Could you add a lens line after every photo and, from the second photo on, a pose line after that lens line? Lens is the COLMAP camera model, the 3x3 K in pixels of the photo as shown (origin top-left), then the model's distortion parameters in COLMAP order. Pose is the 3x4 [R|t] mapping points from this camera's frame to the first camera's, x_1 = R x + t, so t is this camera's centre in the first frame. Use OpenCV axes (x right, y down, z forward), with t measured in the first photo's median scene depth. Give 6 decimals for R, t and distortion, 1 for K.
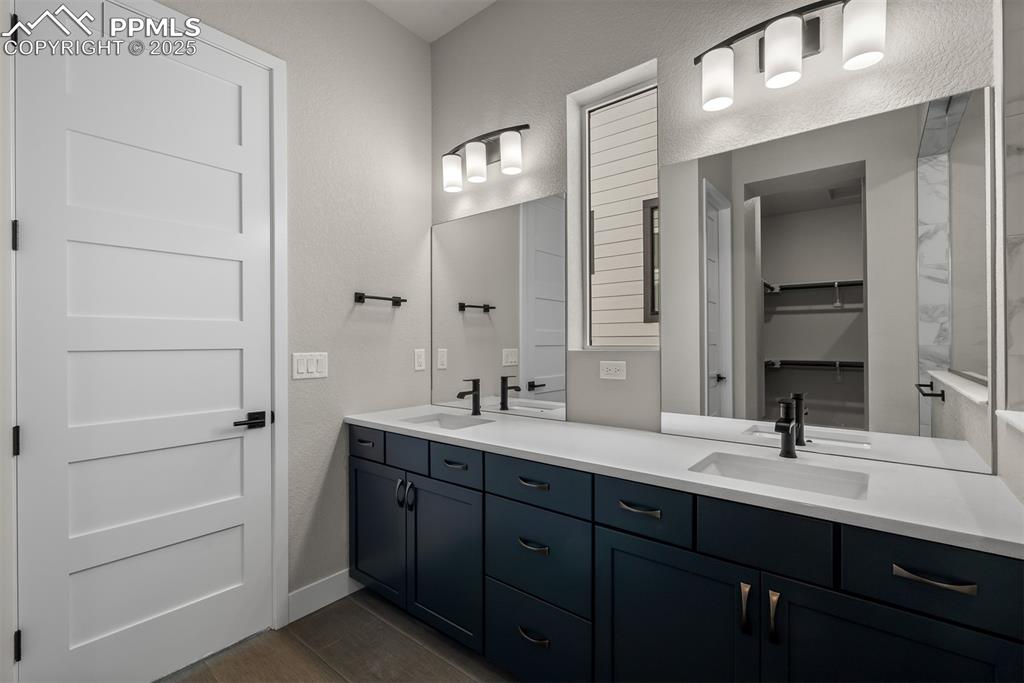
lens RADIAL K [[451.7, 0, 509.4], [0, 451.7, 340.0], [0, 0, 1]] dist [-0.003461, -0.000565]
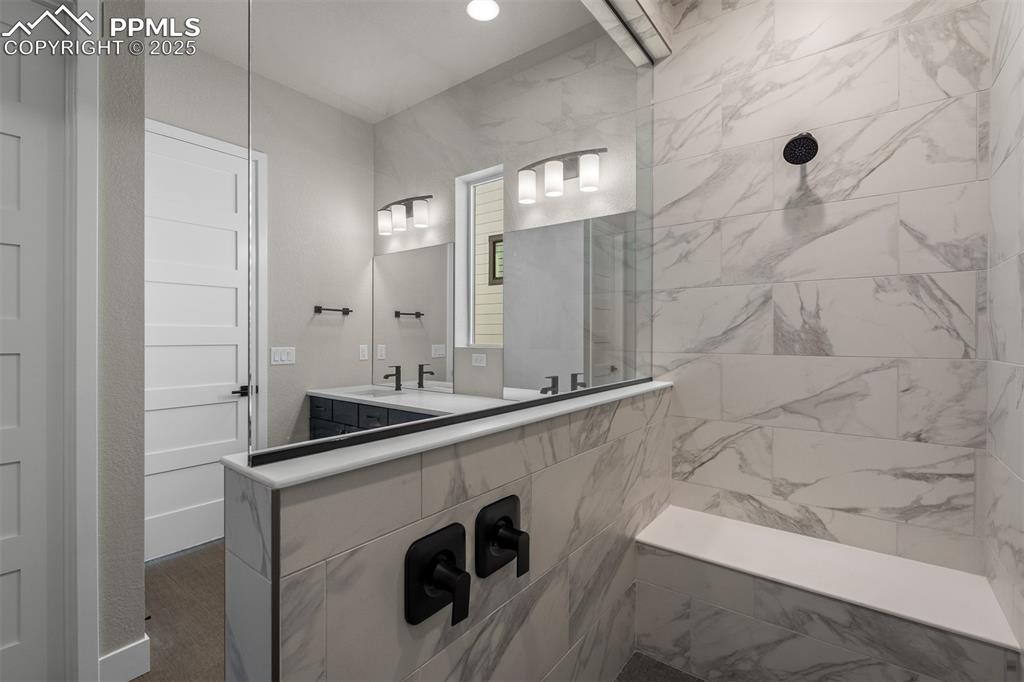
lens RADIAL K [[454.8, 0, 510.9], [0, 454.8, 336.7], [0, 0, 1]] dist [-0.000638, -0.000027]
pose [[0.999712, 0.007676, 0.022723, 0.259603], [-0.007832, 0.999946, 0.006791, -0.021361], [-0.022670, -0.006967, 0.999719, -0.484665]]
